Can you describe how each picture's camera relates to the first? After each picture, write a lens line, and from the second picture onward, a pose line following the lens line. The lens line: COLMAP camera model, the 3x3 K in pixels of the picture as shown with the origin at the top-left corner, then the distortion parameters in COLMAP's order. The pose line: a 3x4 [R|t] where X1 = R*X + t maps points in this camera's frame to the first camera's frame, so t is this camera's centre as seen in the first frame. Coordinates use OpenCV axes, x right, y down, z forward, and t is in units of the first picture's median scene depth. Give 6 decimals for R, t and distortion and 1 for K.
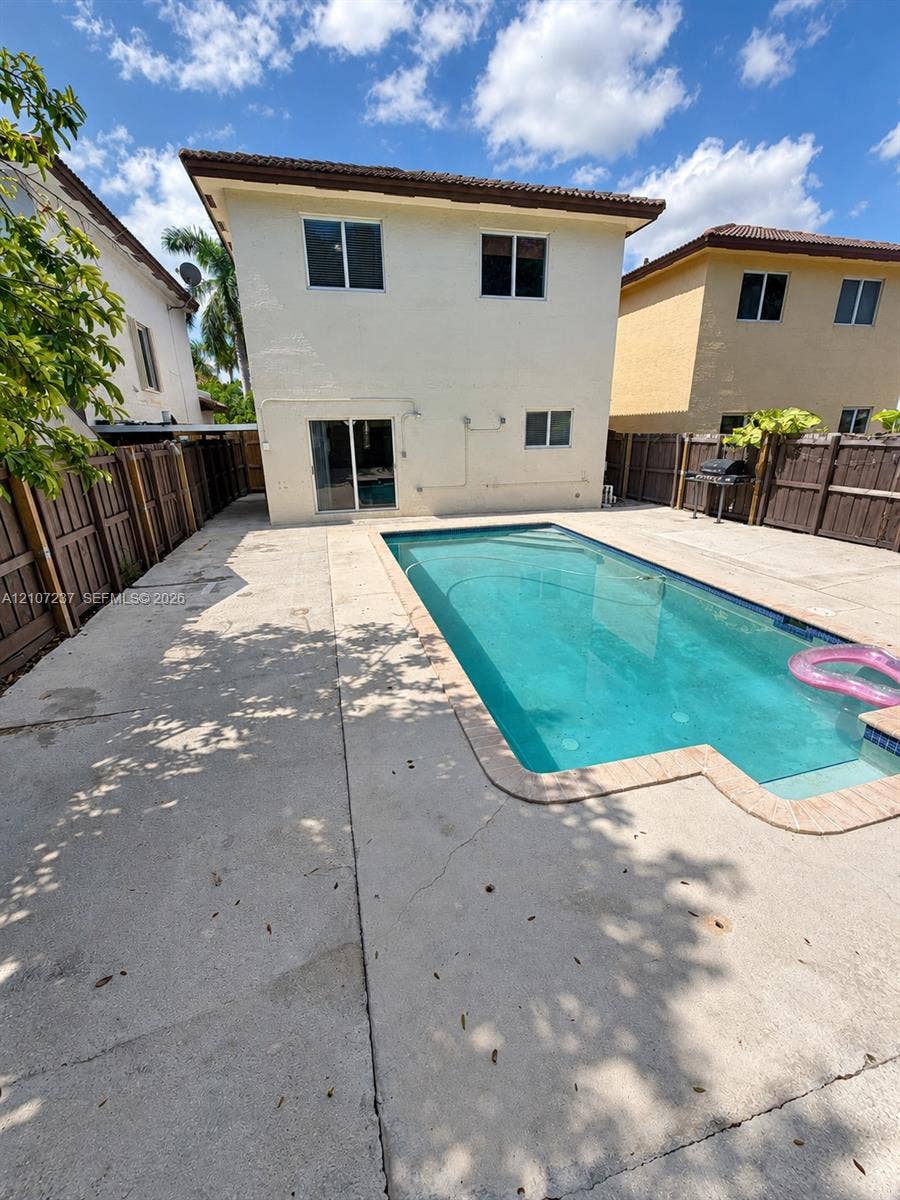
lens RADIAL K [[487.0, 0, 450.0], [0, 487.0, 600.0], [0, 0, 1]] dist [0.005310, 0.000125]
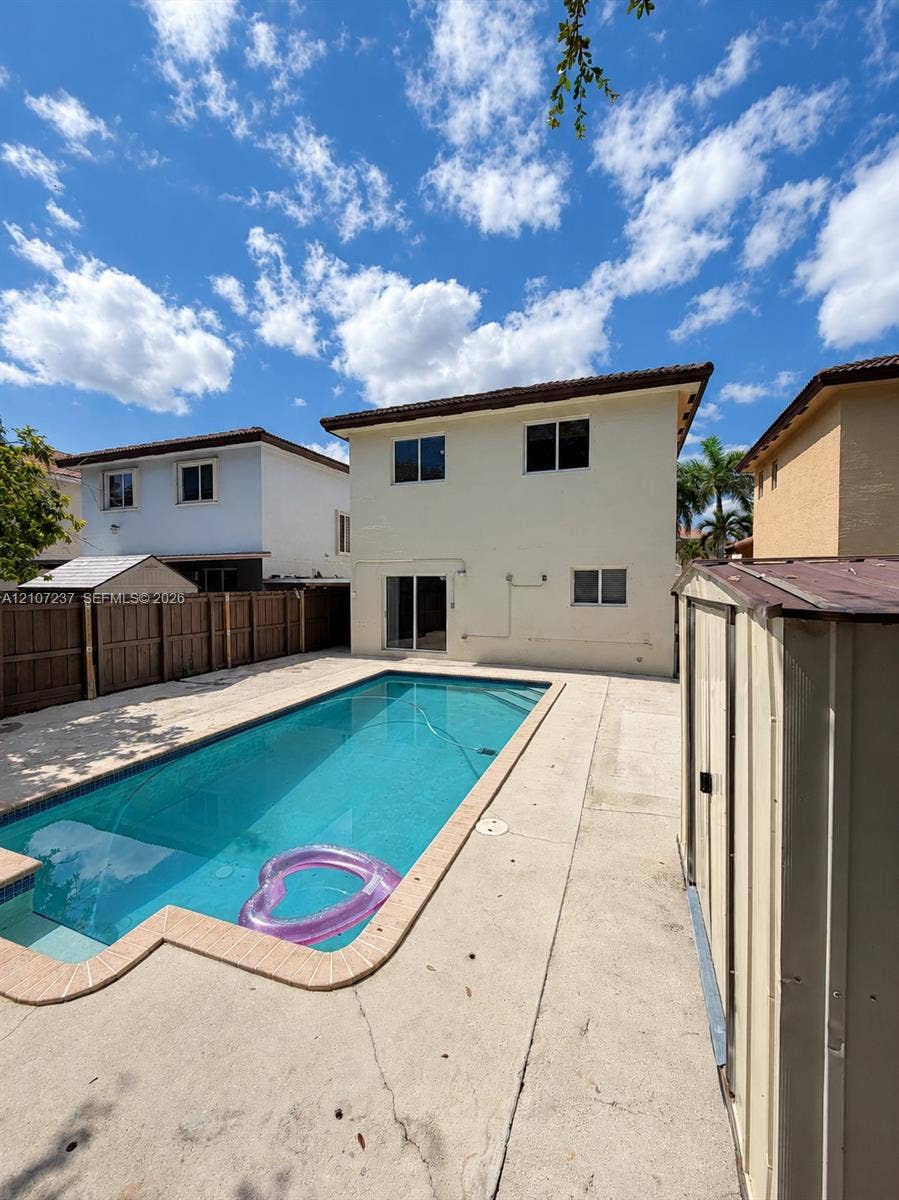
lens RADIAL K [[478.6, 0, 448.9], [0, 478.6, 594.9], [0, 0, 1]] dist [0.000124, -0.000006]
pose [[0.817251, 0.030050, -0.575497, 0.569142], [-0.202541, 0.949906, -0.238024, -0.063646], [0.539516, 0.311088, 0.782398, 0.138345]]
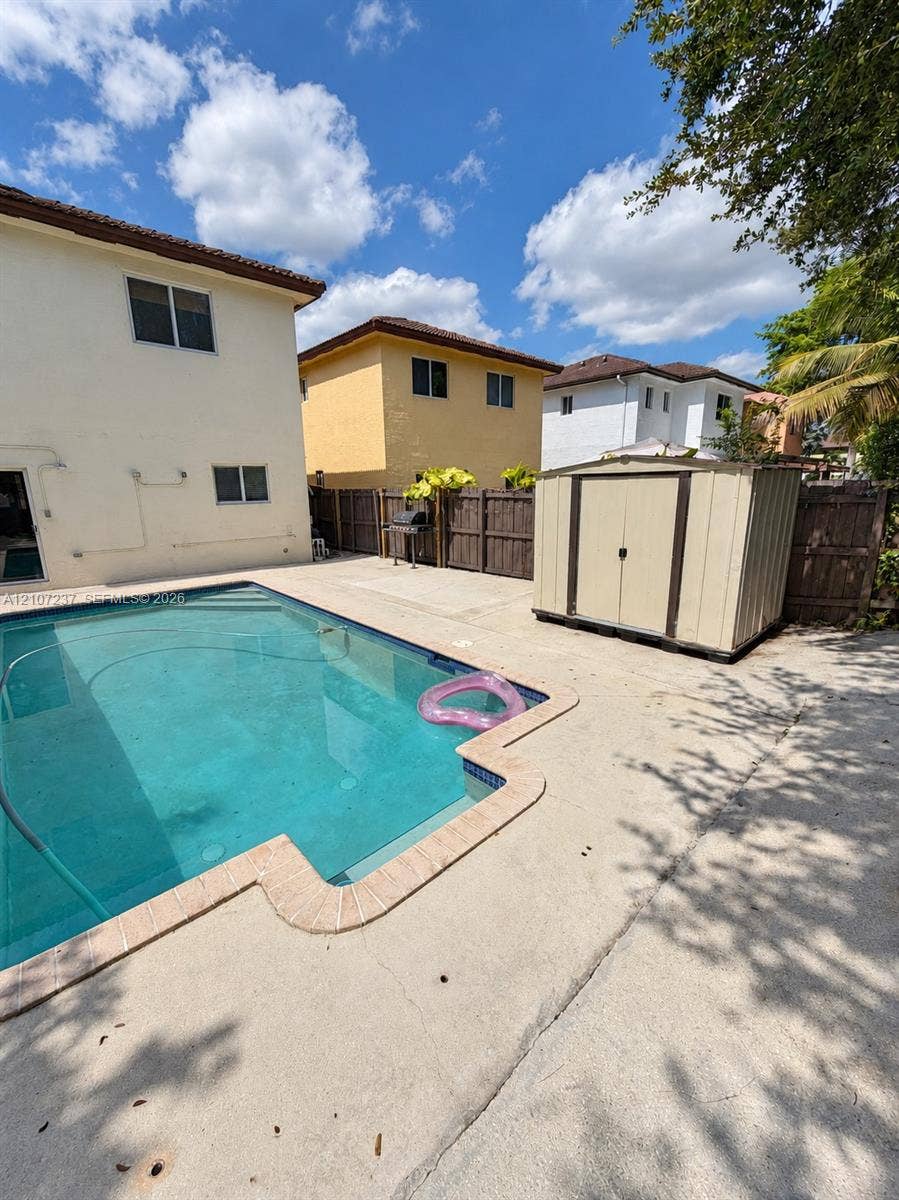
lens RADIAL K [[478.6, 0, 448.9], [0, 478.6, 594.9], [0, 0, 1]] dist [0.000124, -0.000006]
pose [[0.889115, -0.099703, 0.446691, 0.139337], [0.150776, 0.985310, -0.080188, -0.001377], [-0.432135, 0.138646, 0.891087, 0.023560]]
